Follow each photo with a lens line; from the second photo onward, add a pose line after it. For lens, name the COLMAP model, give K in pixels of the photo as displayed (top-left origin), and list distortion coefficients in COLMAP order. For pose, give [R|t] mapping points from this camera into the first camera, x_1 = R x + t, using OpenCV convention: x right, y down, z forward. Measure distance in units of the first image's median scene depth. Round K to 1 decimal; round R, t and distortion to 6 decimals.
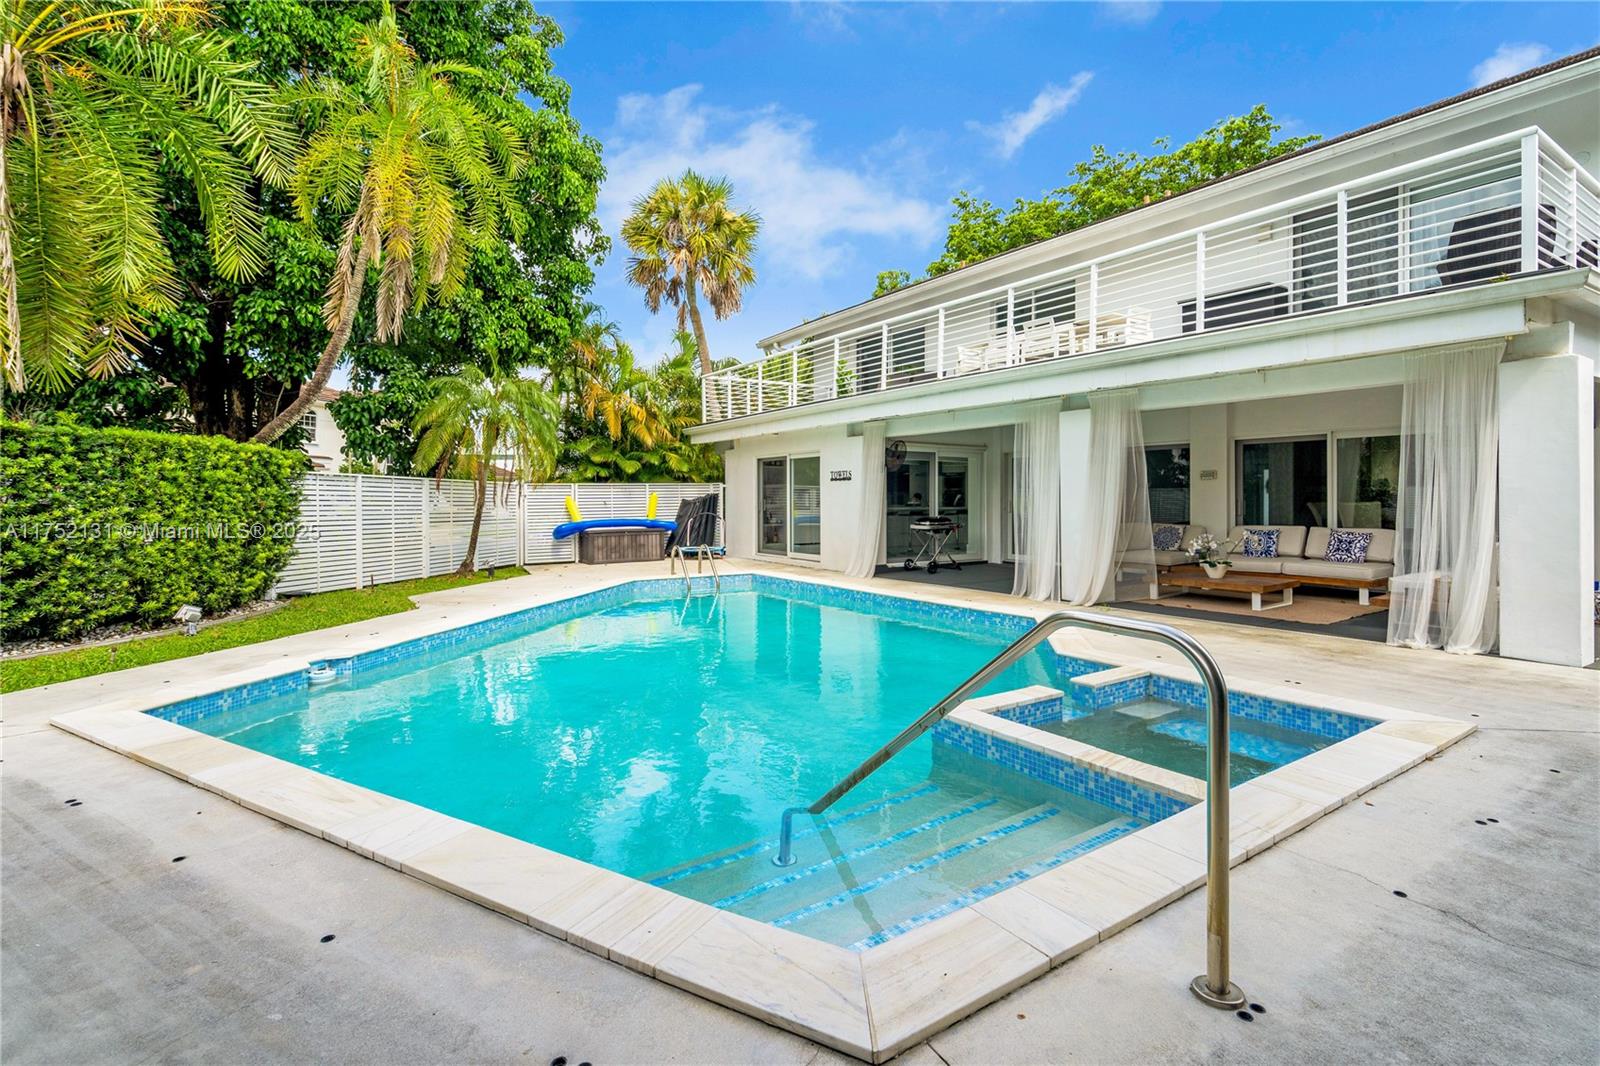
lens RADIAL K [[742.7, 0, 819.1], [0, 742.7, 502.8], [0, 0, 1]] dist [-0.008774, 0.001150]
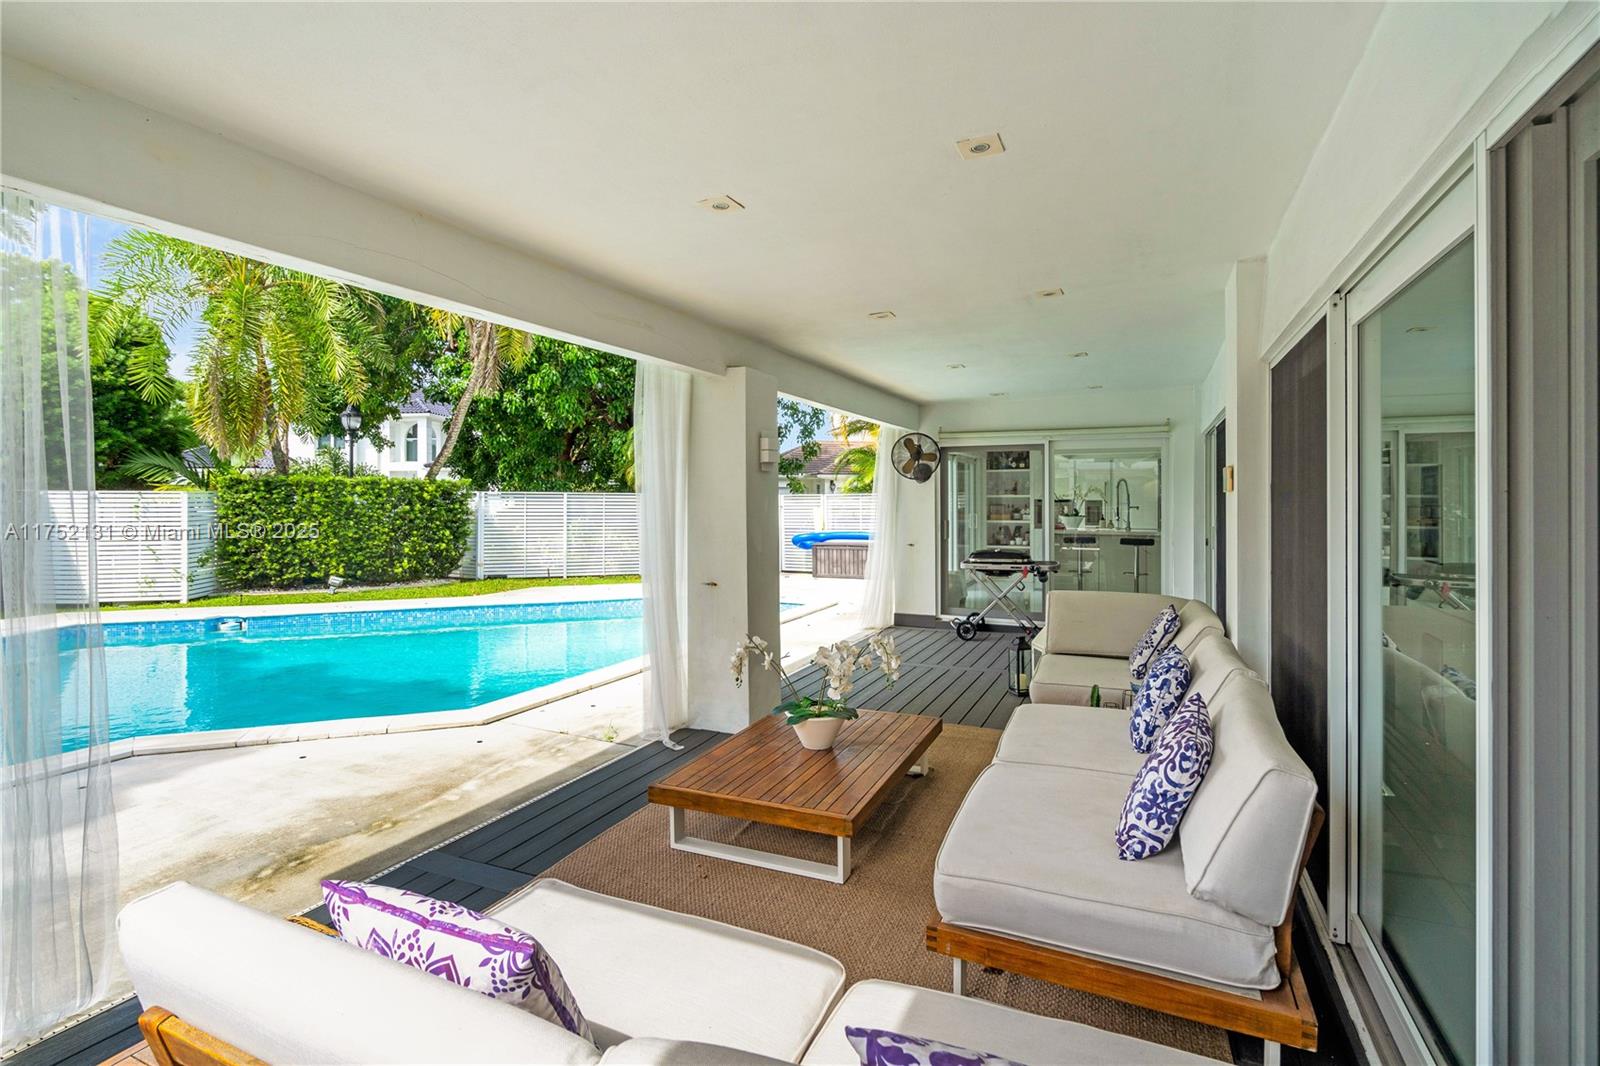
lens RADIAL K [[742.7, 0, 785.2], [0, 742.7, 495.1], [0, 0, 1]] dist [-0.008774, 0.001150]
pose [[0.512705, -0.003535, -0.858558, 1.204881], [-0.004652, 0.999965, -0.006895, -0.044161], [0.858552, 0.007529, 0.512671, 1.073316]]
